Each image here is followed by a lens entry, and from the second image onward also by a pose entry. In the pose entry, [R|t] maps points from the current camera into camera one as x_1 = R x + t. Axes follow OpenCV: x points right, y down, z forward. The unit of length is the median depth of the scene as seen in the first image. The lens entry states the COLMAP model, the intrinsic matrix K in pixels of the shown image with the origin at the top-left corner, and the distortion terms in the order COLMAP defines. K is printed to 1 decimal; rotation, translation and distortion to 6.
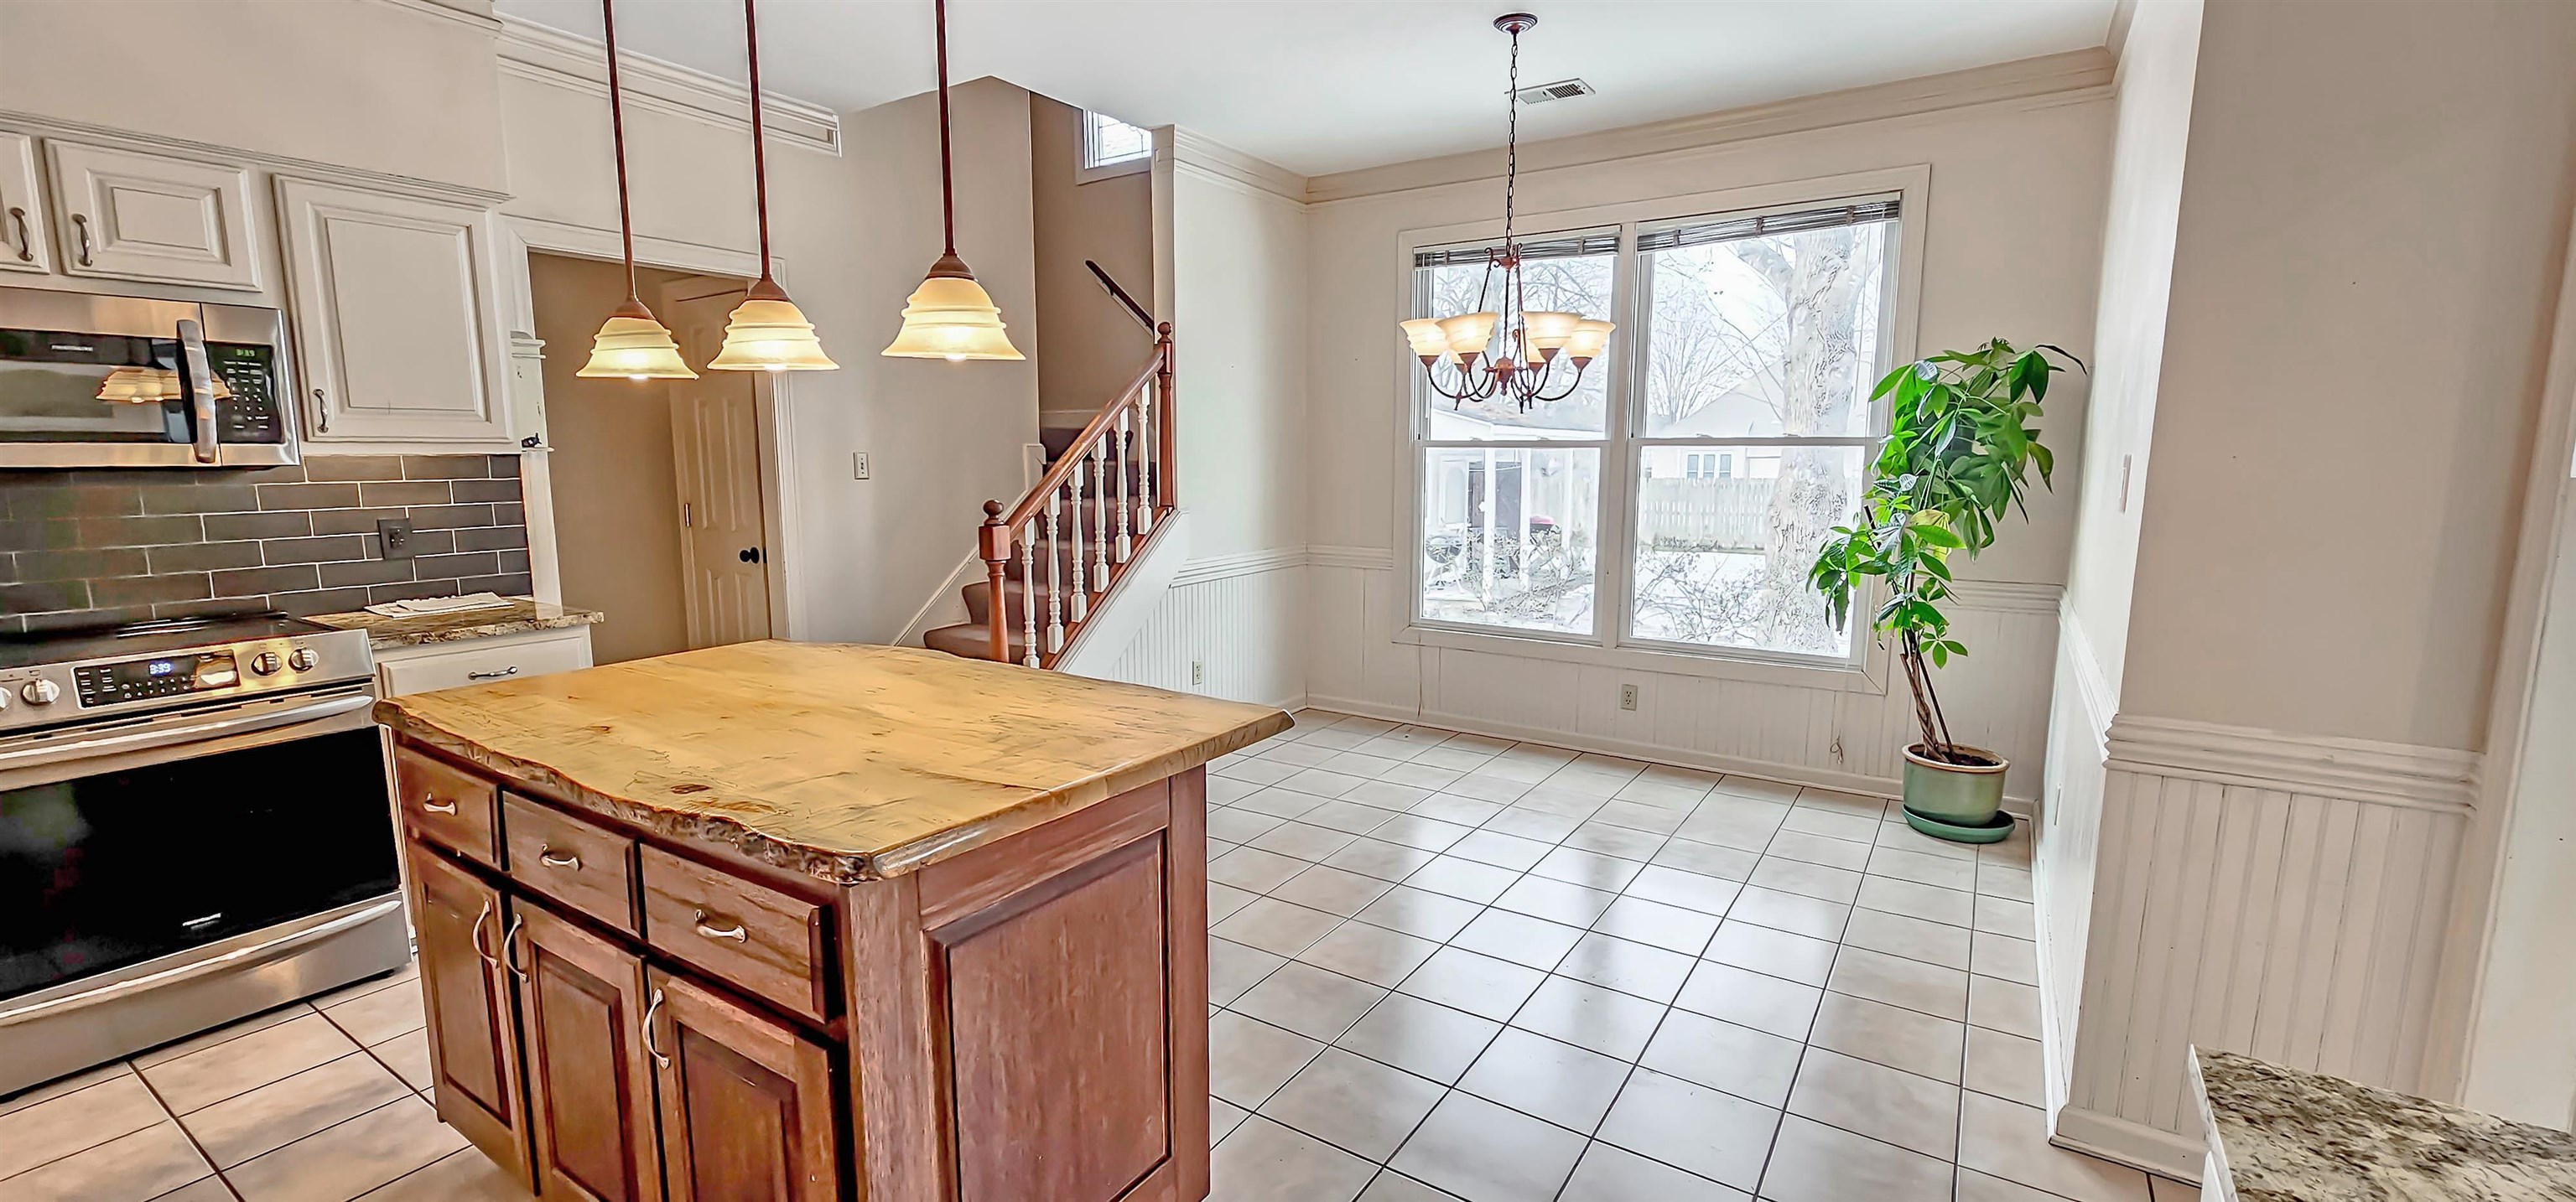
lens RADIAL K [[1058.5, 0, 1330.4], [0, 1058.5, 612.6], [0, 0, 1]] dist [-0.001444, -0.000696]
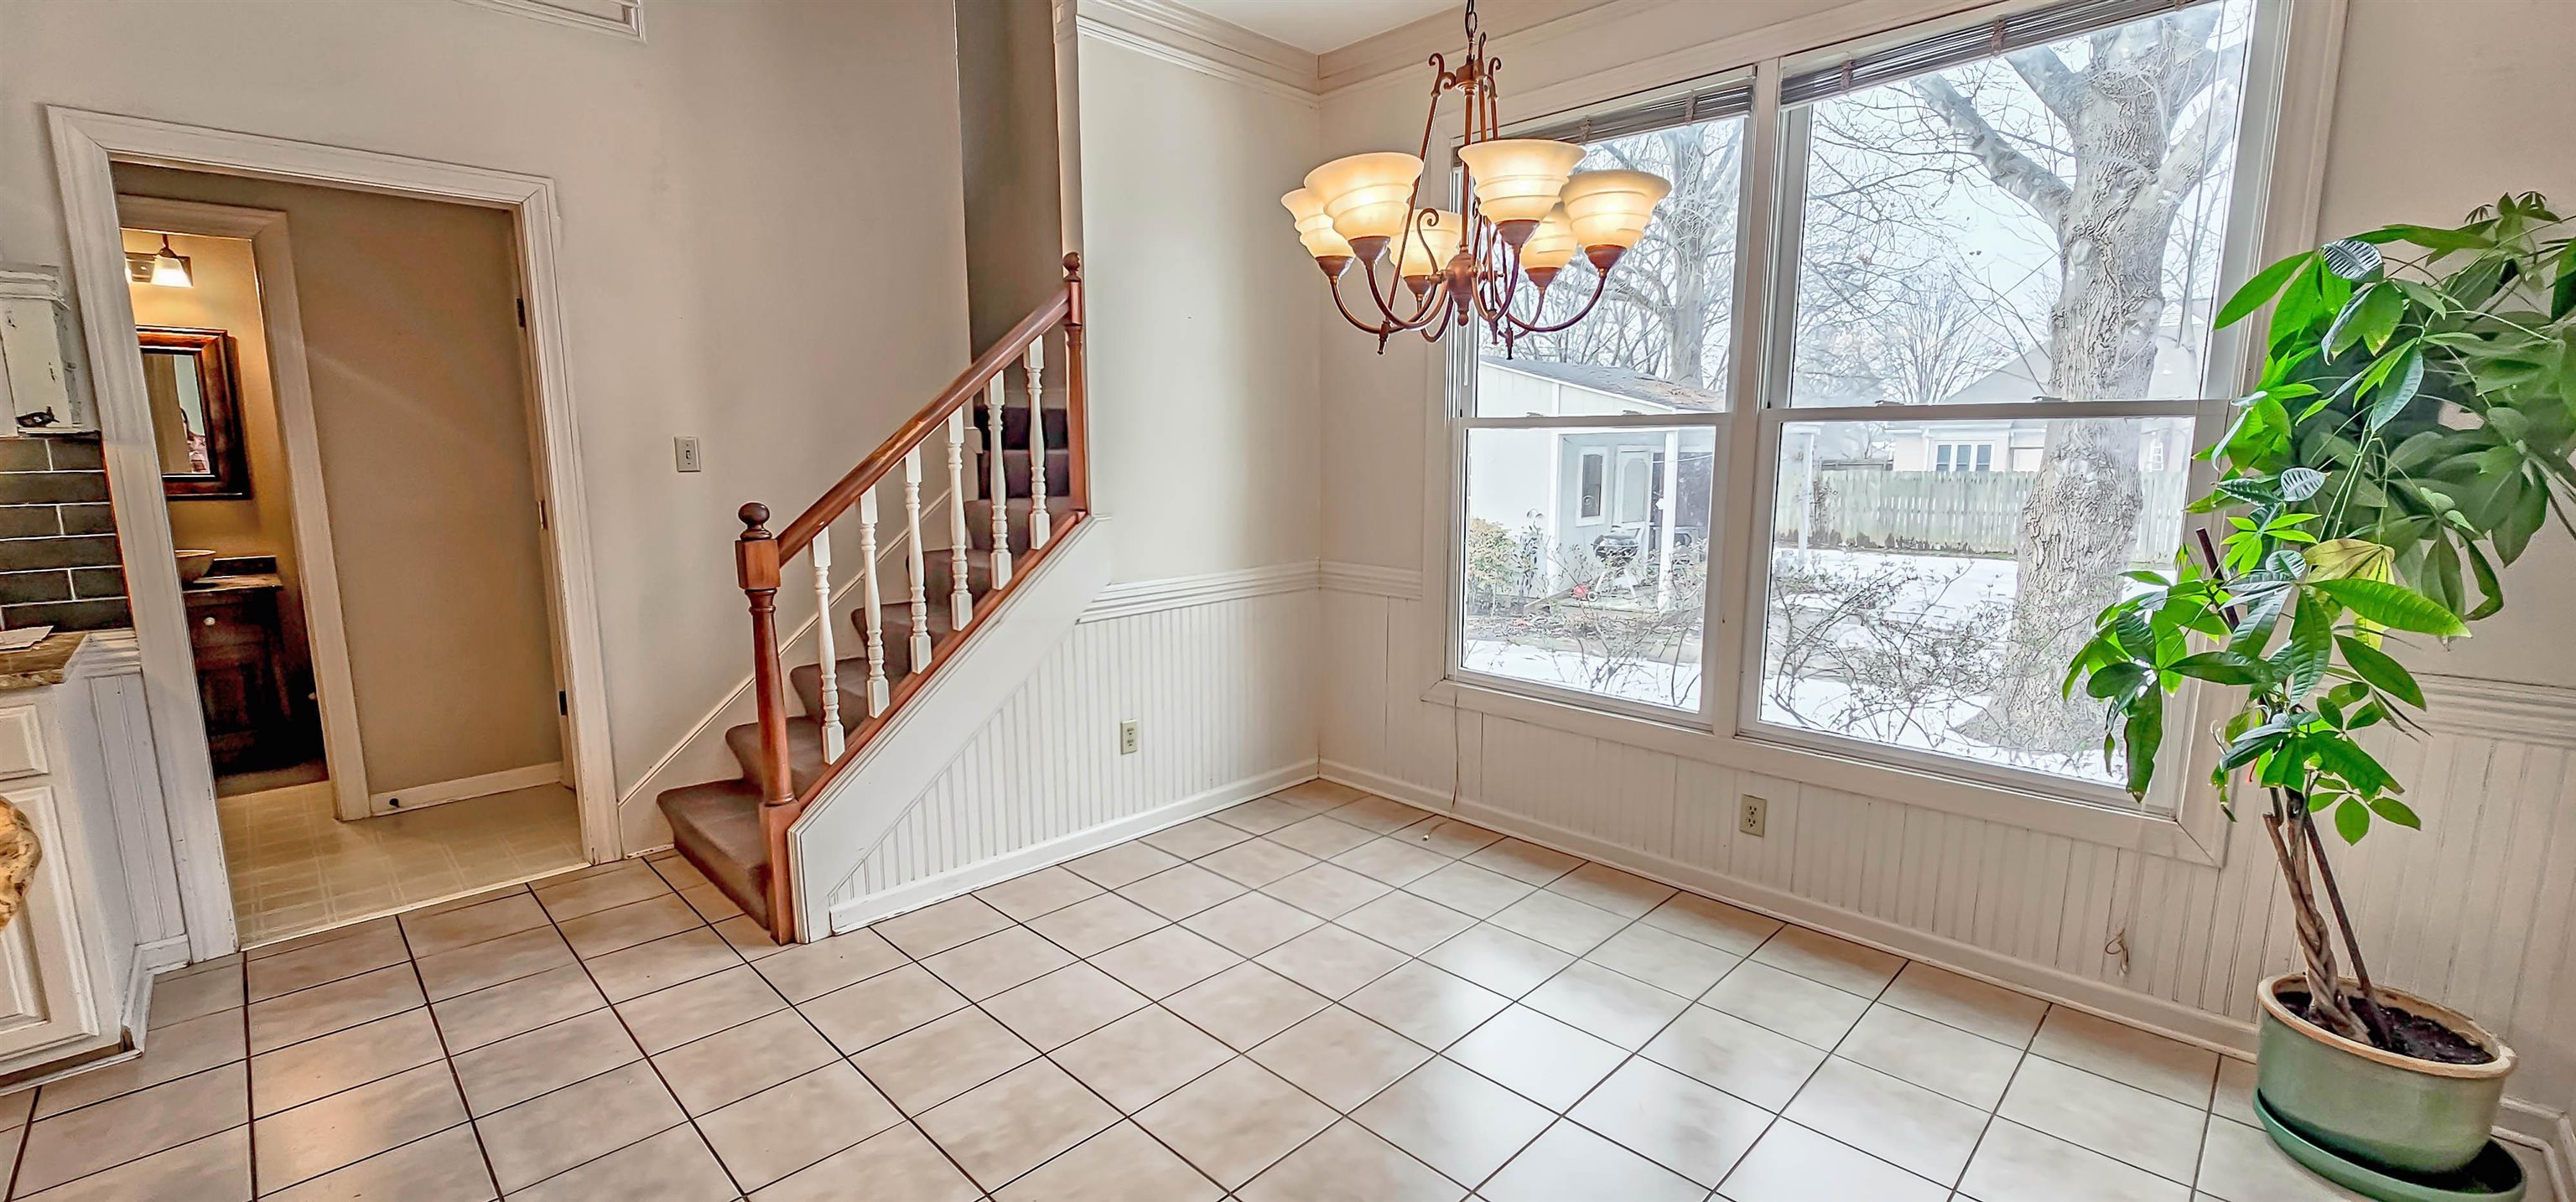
lens RADIAL K [[1058.5, 0, 1311.4], [0, 1058.5, 610.9], [0, 0, 1]] dist [-0.001444, -0.000696]
pose [[0.978456, 0.029791, -0.204297, 0.177393], [-0.028568, 0.999552, 0.008936, -0.050110], [0.204471, -0.002907, 0.978868, 0.383286]]
